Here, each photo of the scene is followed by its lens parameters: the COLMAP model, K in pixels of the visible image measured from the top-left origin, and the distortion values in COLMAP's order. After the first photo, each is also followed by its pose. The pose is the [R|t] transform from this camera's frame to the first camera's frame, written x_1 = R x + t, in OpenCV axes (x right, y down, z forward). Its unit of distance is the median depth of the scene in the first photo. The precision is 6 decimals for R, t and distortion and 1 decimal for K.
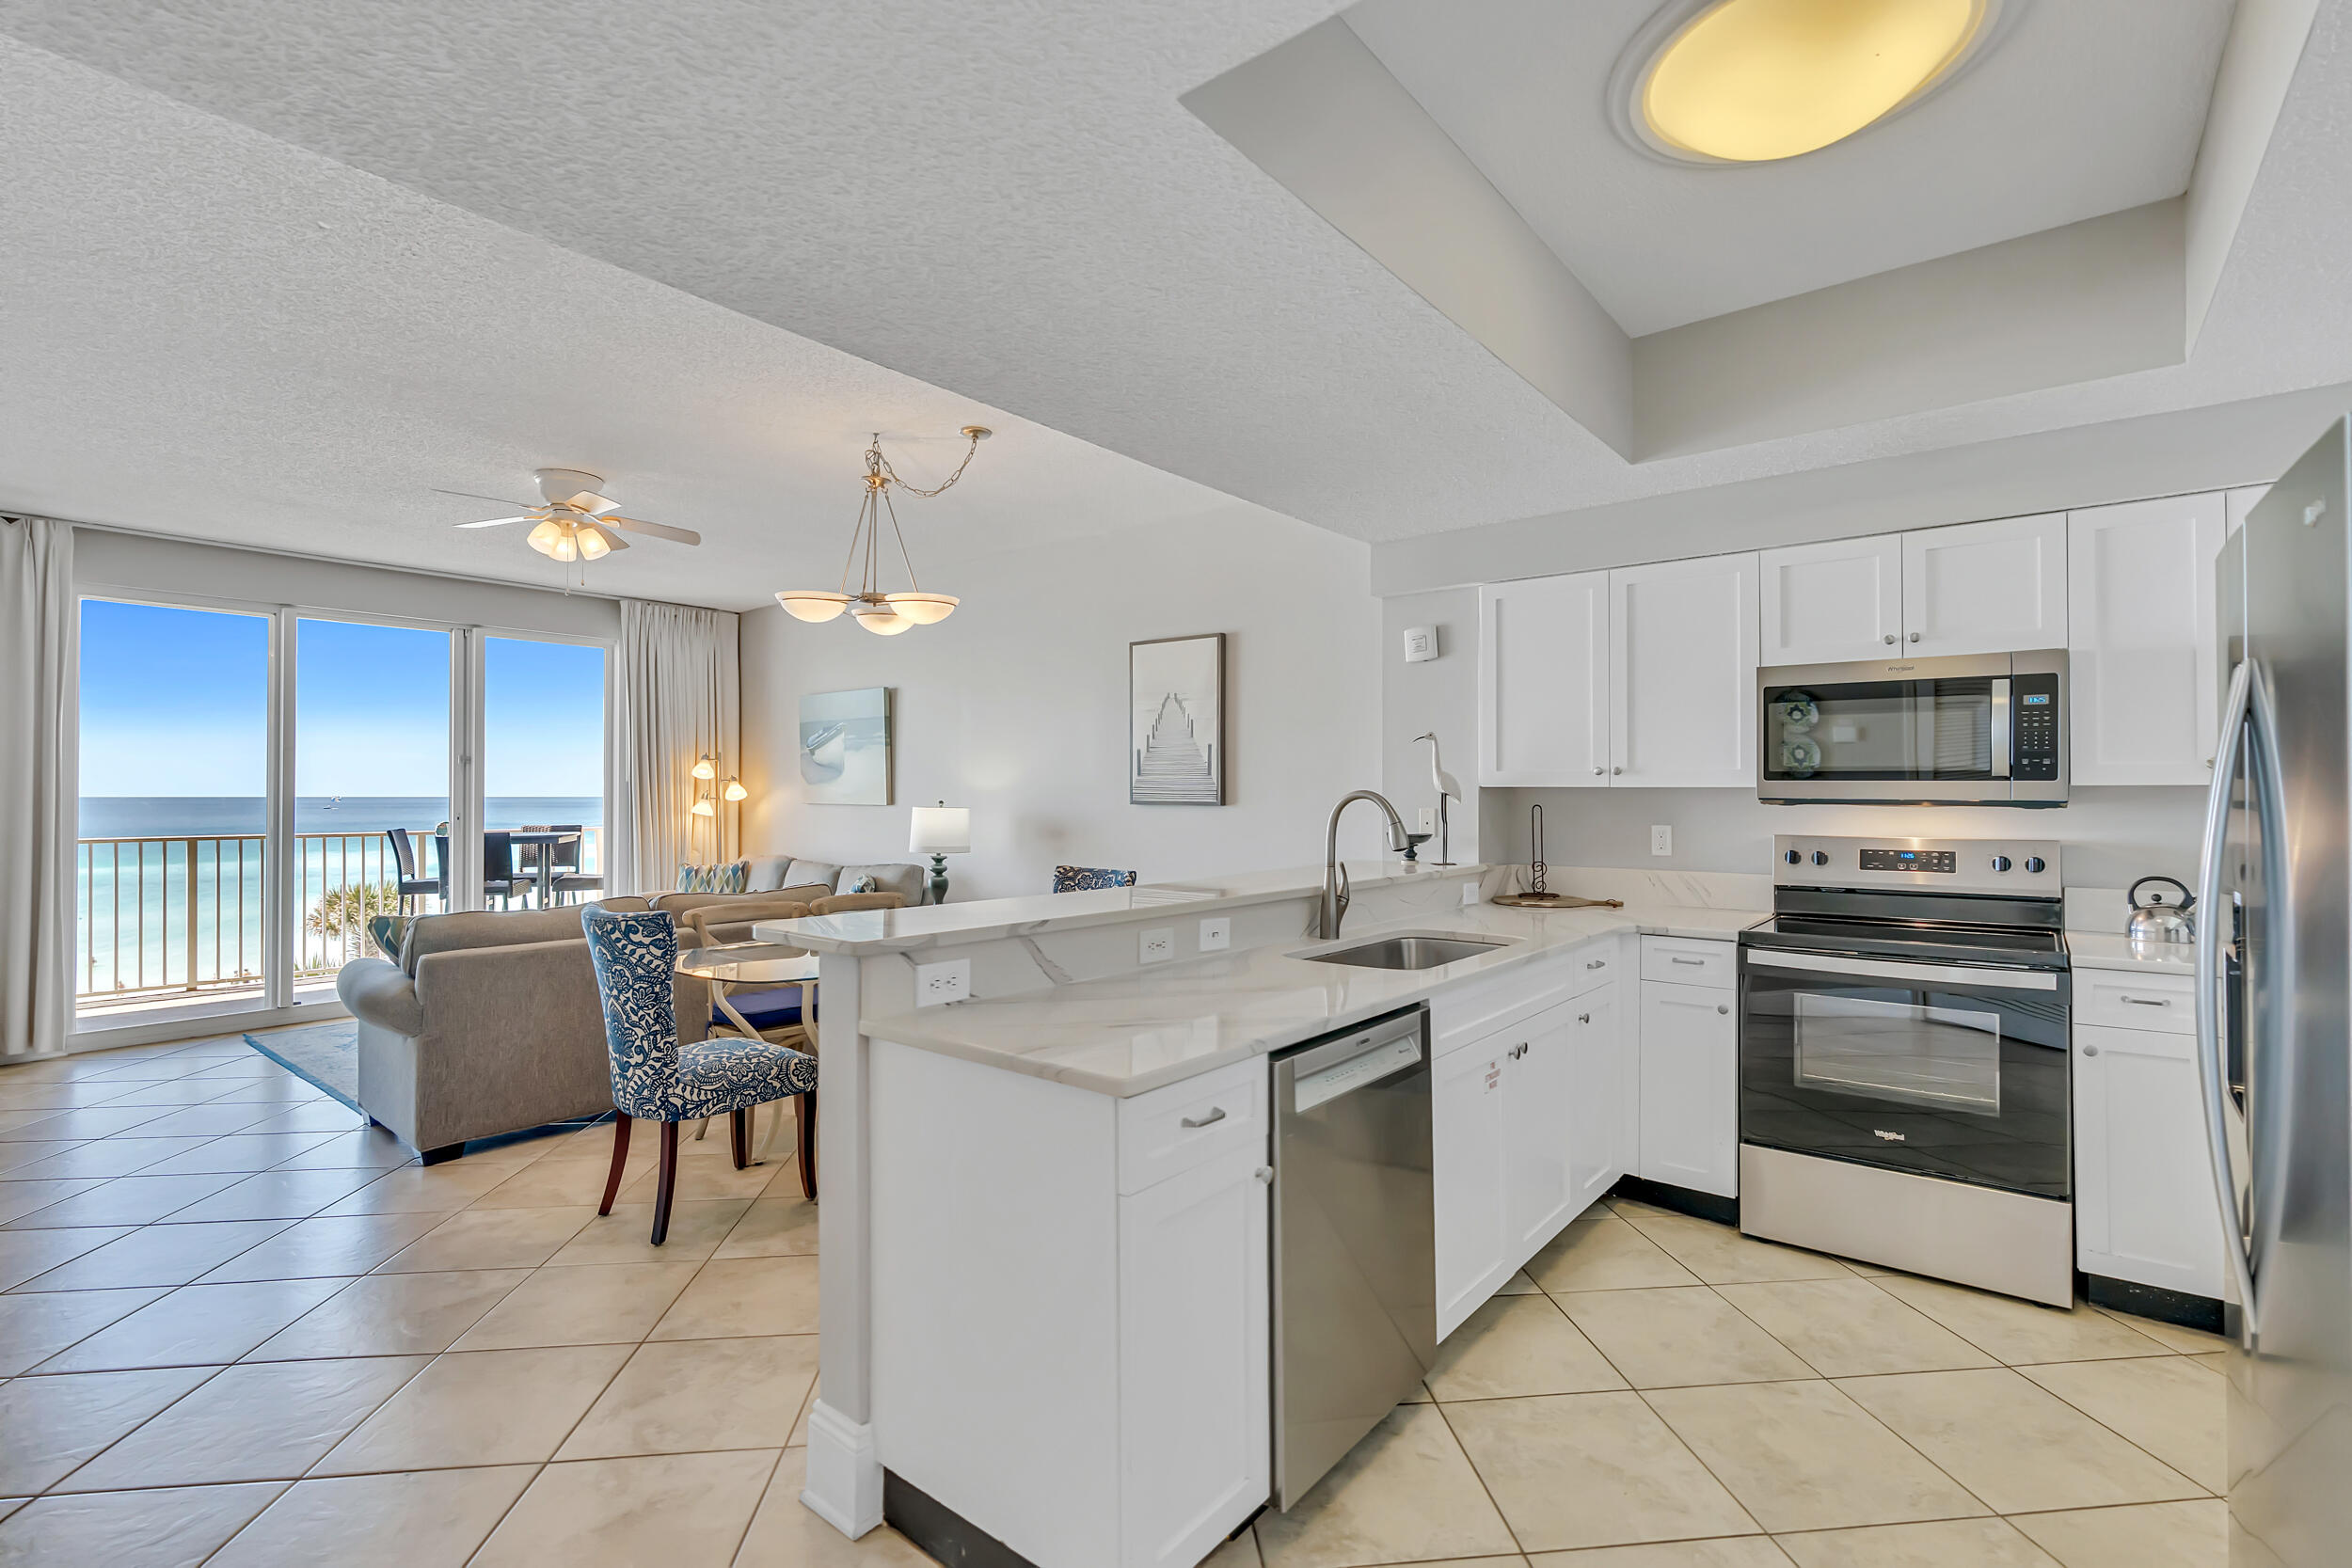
lens RADIAL K [[1047.7, 0, 1190.2], [0, 1047.7, 778.5], [0, 0, 1]] dist [-0.012985, 0.003693]
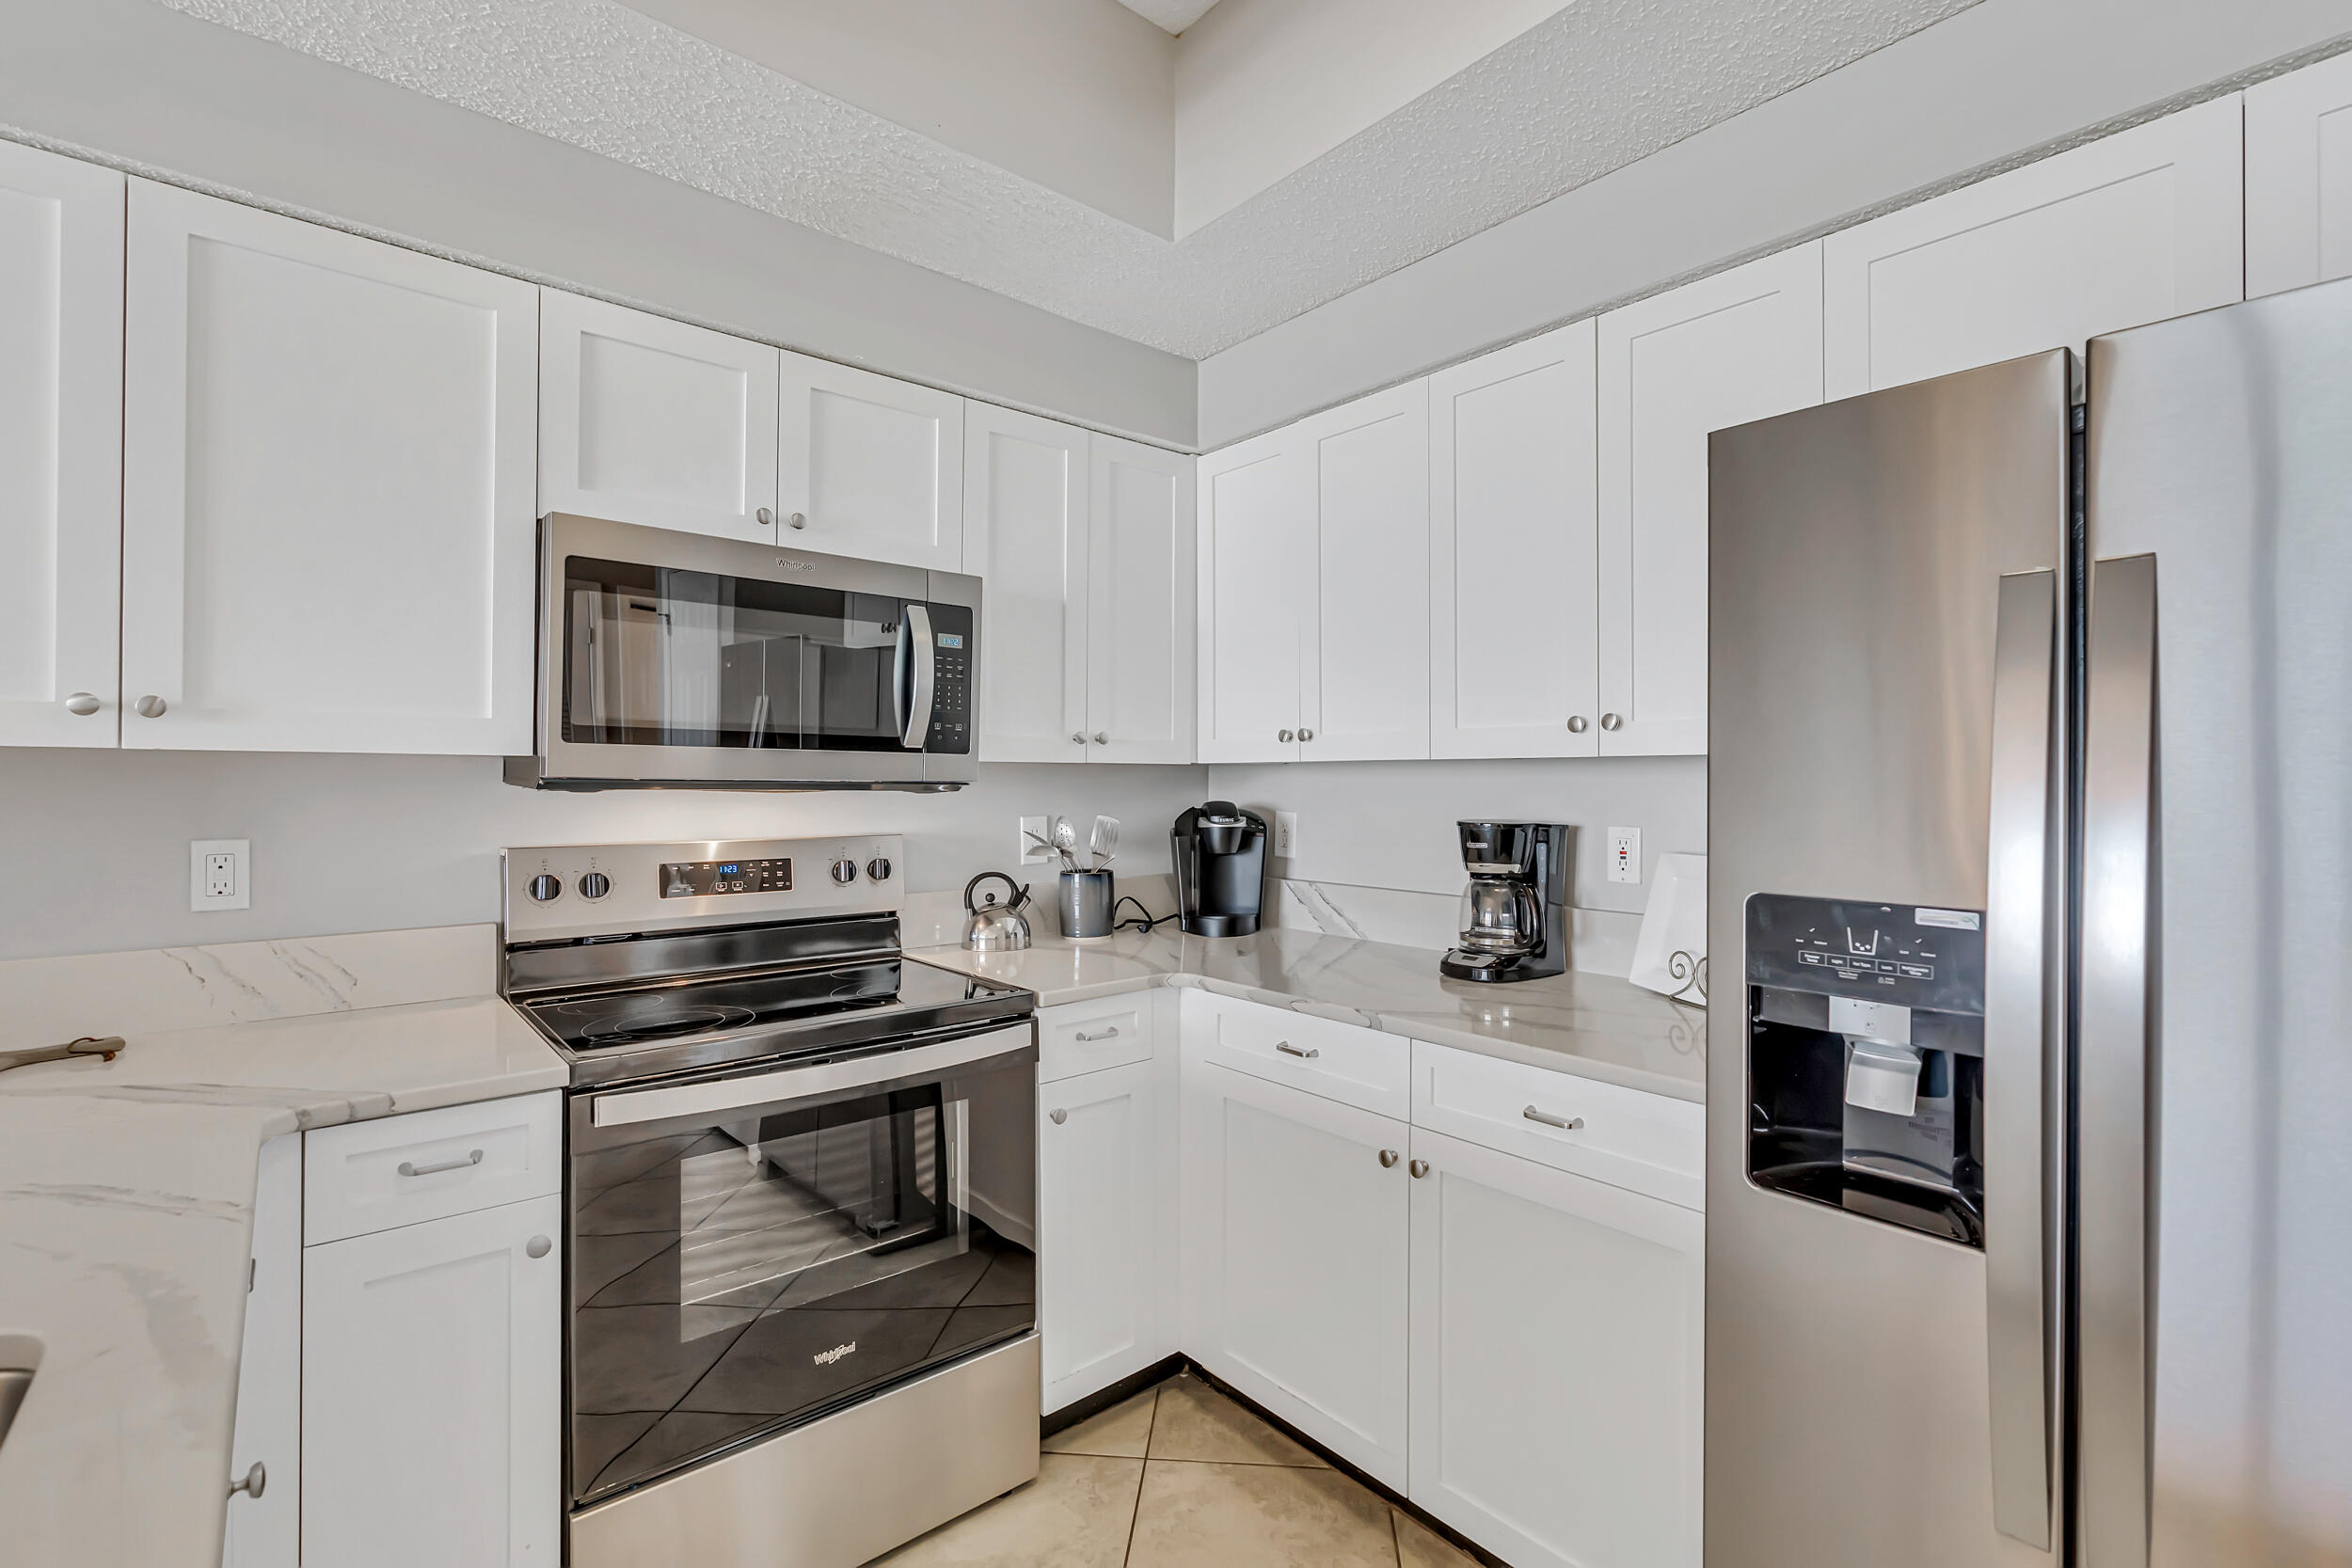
lens RADIAL K [[1047.7, 0, 1190.2], [0, 1047.7, 778.5], [0, 0, 1]] dist [-0.012985, 0.003693]
pose [[0.186039, 0.002574, 0.982539, 0.111271], [-0.016884, 0.999857, 0.000577, 0.013343], [-0.982397, -0.016697, 0.186056, 0.586841]]
